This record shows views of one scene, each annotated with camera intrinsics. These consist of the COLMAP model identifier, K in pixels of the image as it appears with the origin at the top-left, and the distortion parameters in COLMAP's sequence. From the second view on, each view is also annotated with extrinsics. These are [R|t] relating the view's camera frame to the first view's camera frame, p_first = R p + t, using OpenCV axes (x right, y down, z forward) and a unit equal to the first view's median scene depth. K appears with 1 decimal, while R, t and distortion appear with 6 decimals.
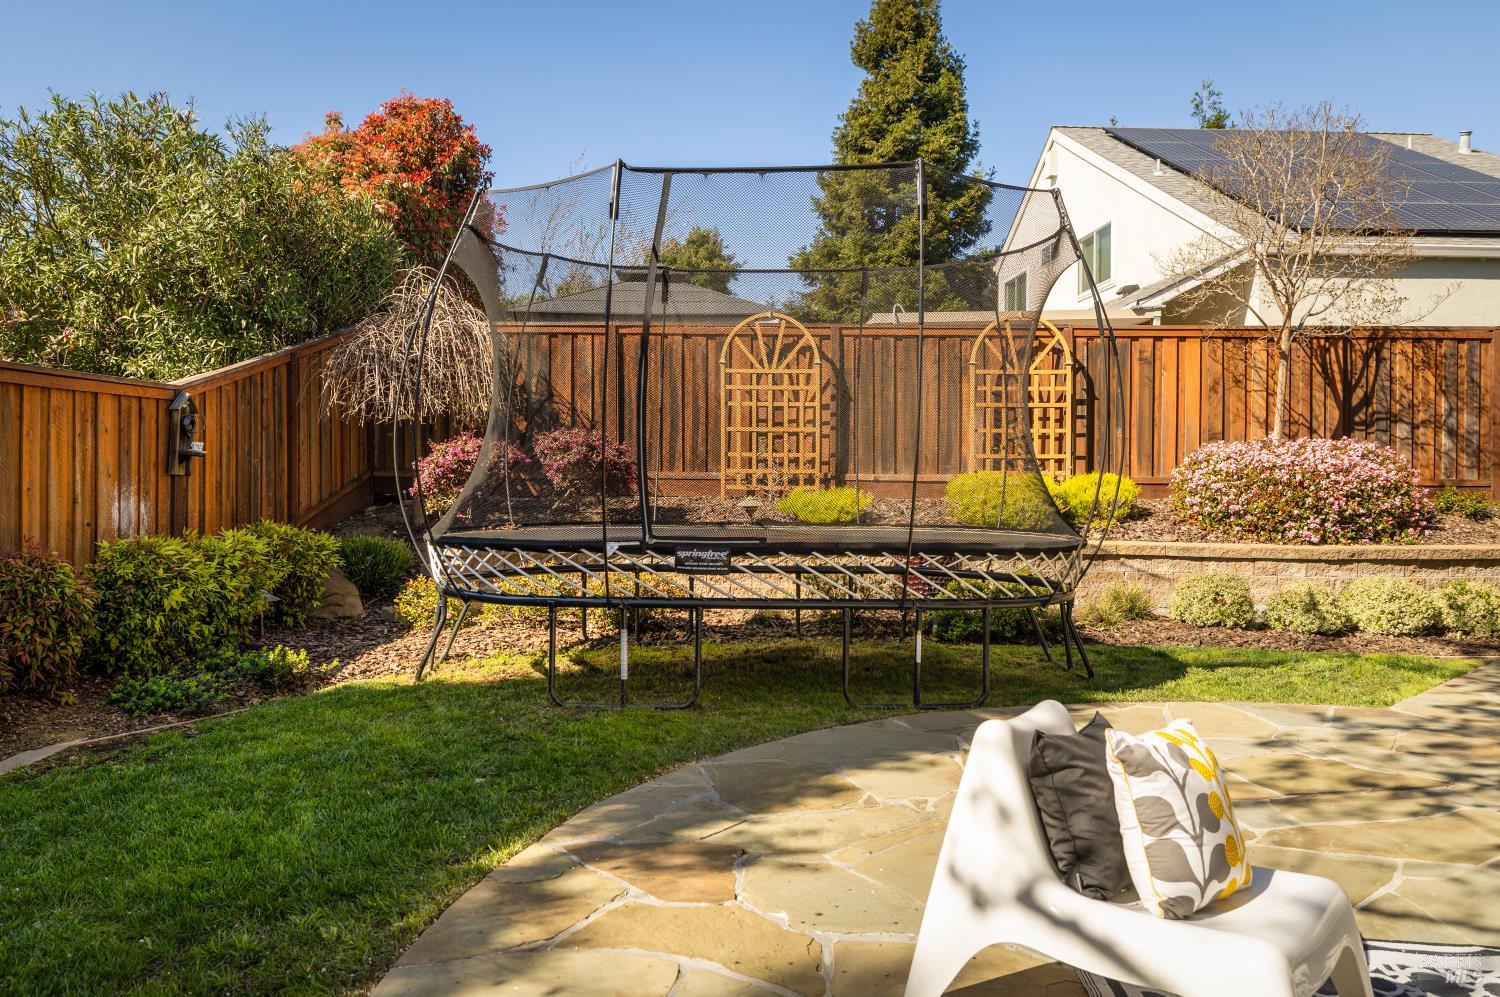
lens RADIAL K [[1104.7, 0, 750.7], [0, 1104.7, 486.6], [0, 0, 1]] dist [0.020750, -0.030800]
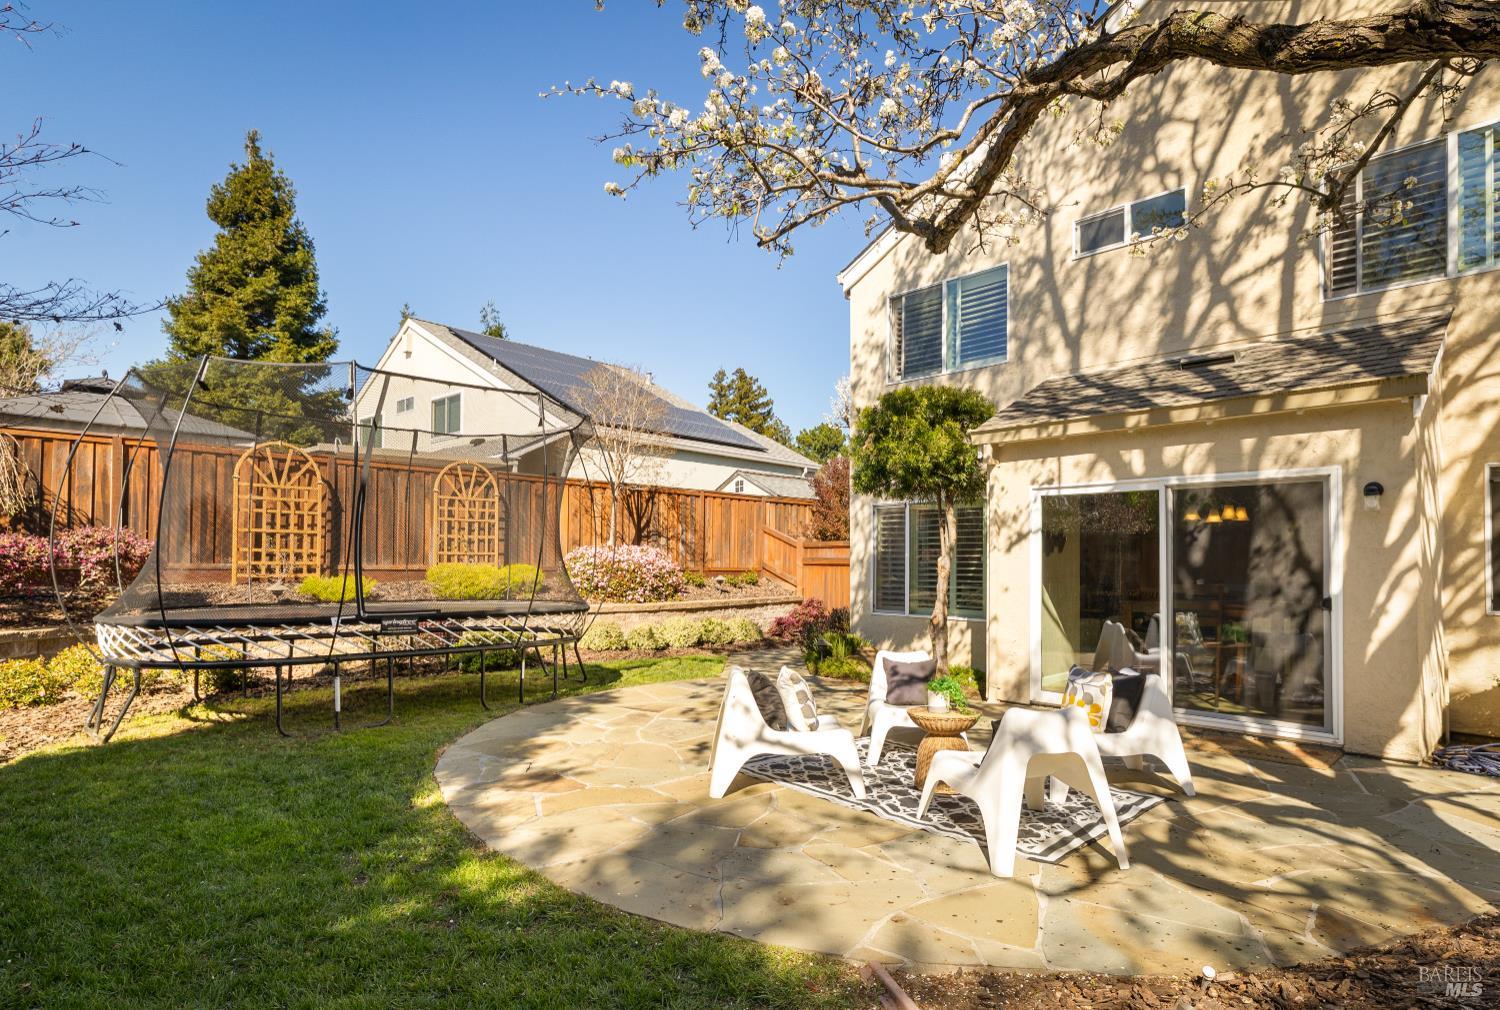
lens RADIAL K [[786.5, 0, 780.8], [0, 786.5, 545.0], [0, 0, 1]] dist [-0.003009, 0.001263]
pose [[0.694641, 0.016450, 0.719168, -0.265502], [0.004486, 0.999620, -0.027197, -0.007797], [-0.719342, 0.022118, 0.694303, -0.083441]]
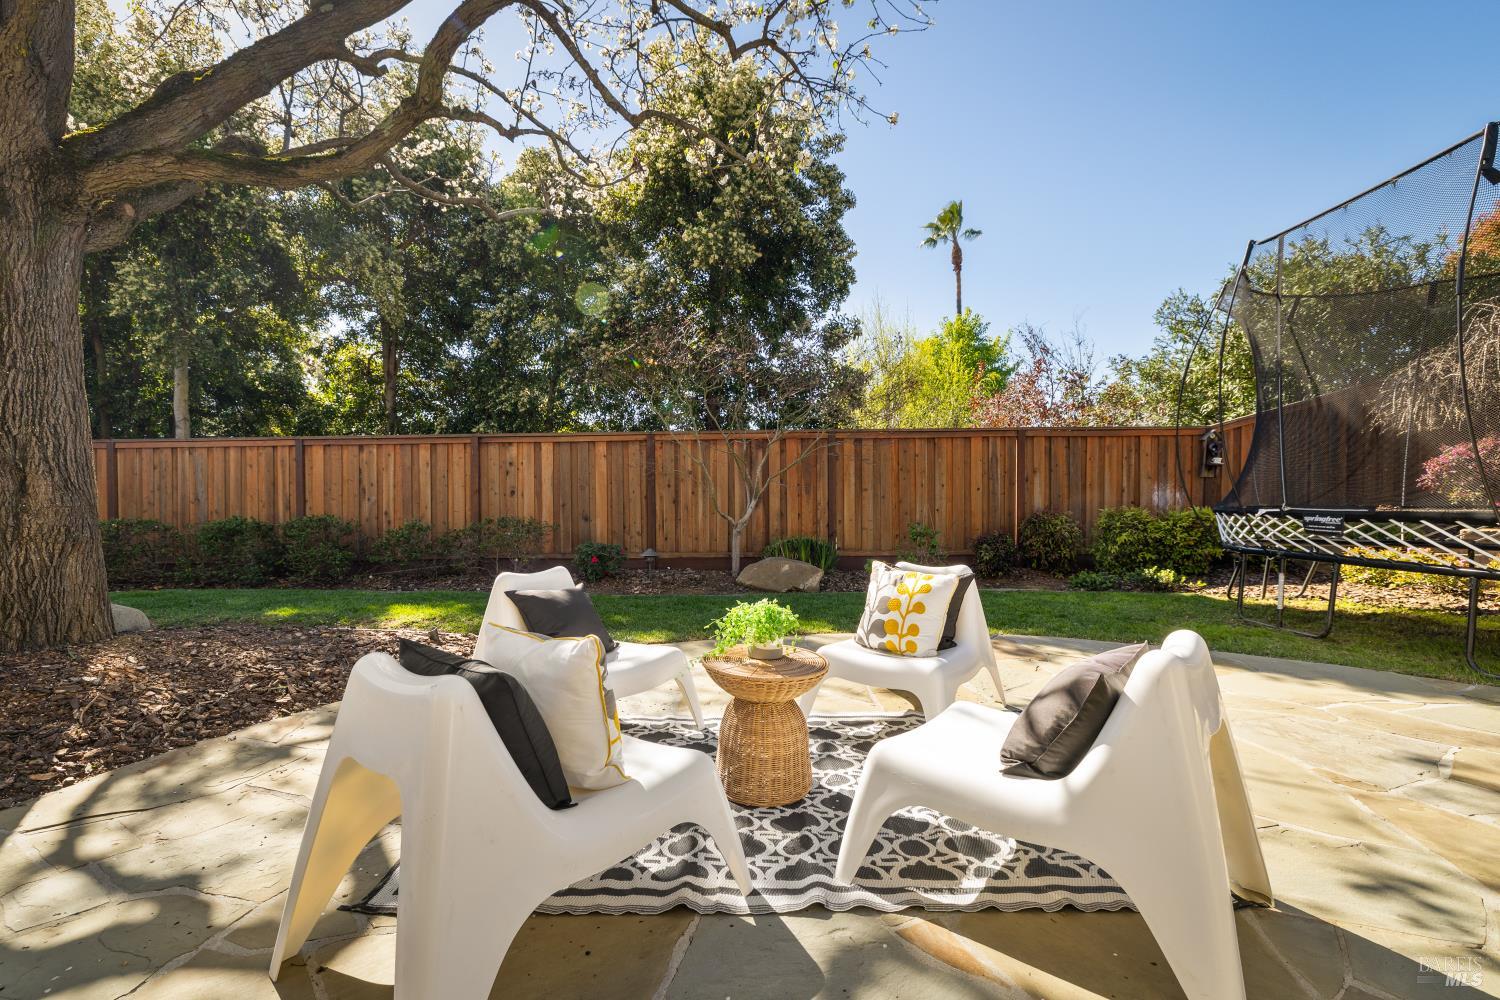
lens RADIAL K [[660.2, 0, 746.9], [0, 660.2, 496.4], [0, 0, 1]] dist [0.003963, -0.000154]
pose [[0.041391, -0.007407, -0.999116, 0.398290], [-0.004614, 0.999960, -0.007604, 0.025115], [0.999132, 0.004925, 0.041355, 0.179765]]
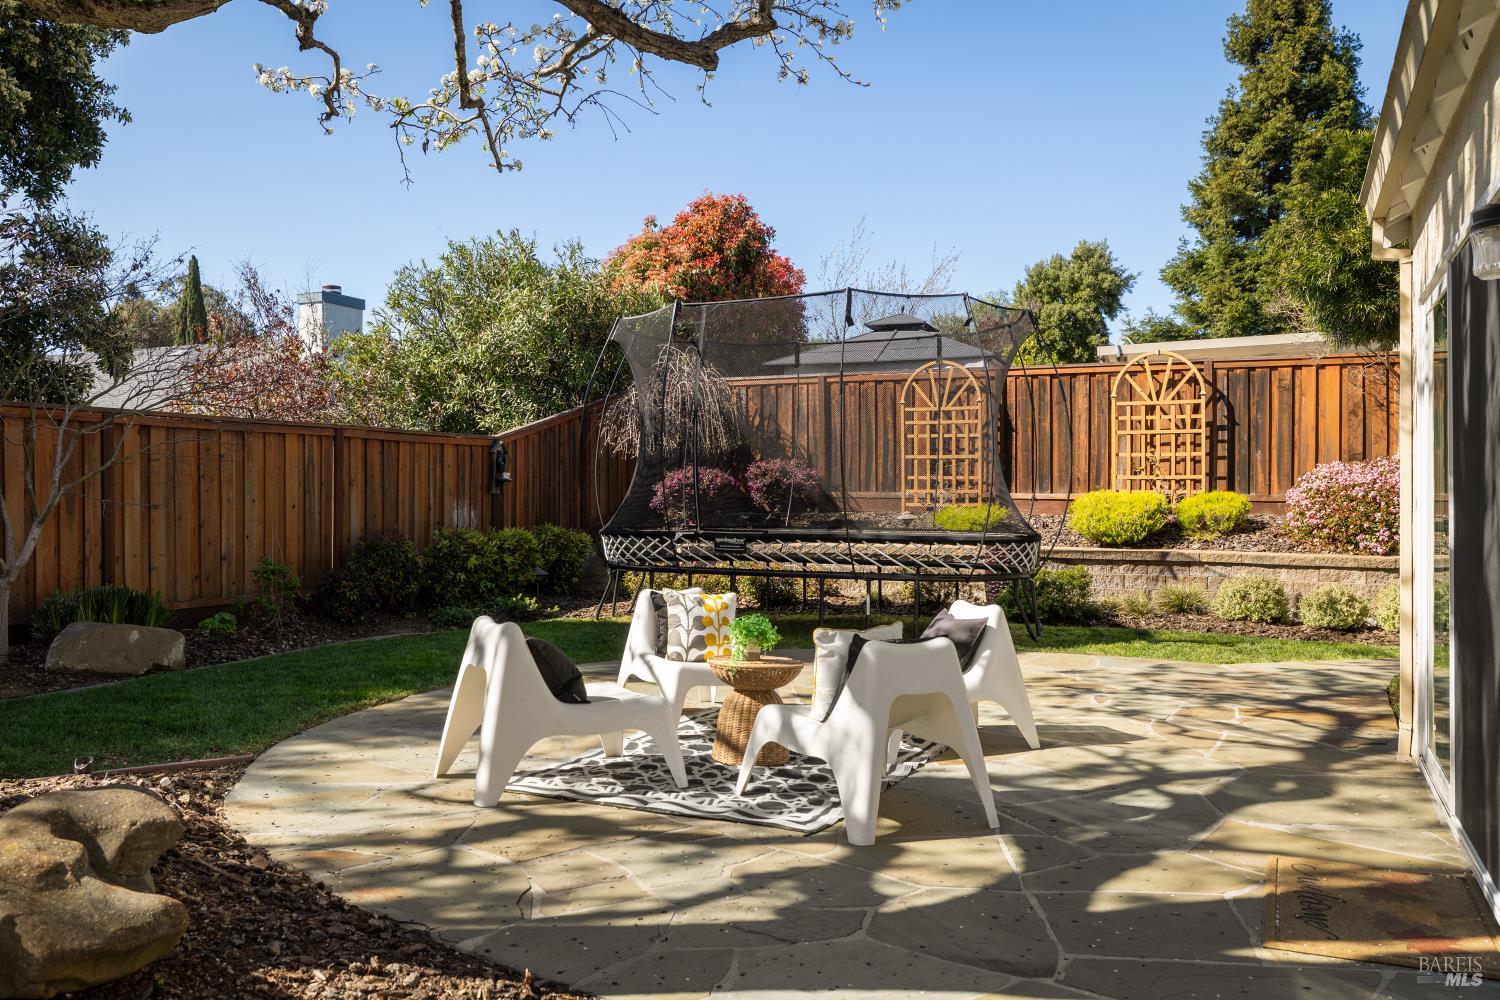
lens RADIAL K [[1207.4, 0, 730.1], [0, 1207.4, 490.1], [0, 0, 1]] dist [0.027145, -0.026240]
pose [[0.916547, -0.003913, -0.399908, 0.375595], [-0.004022, 0.999811, -0.019000, 0.012403], [0.399907, 0.019023, 0.916358, -0.346283]]
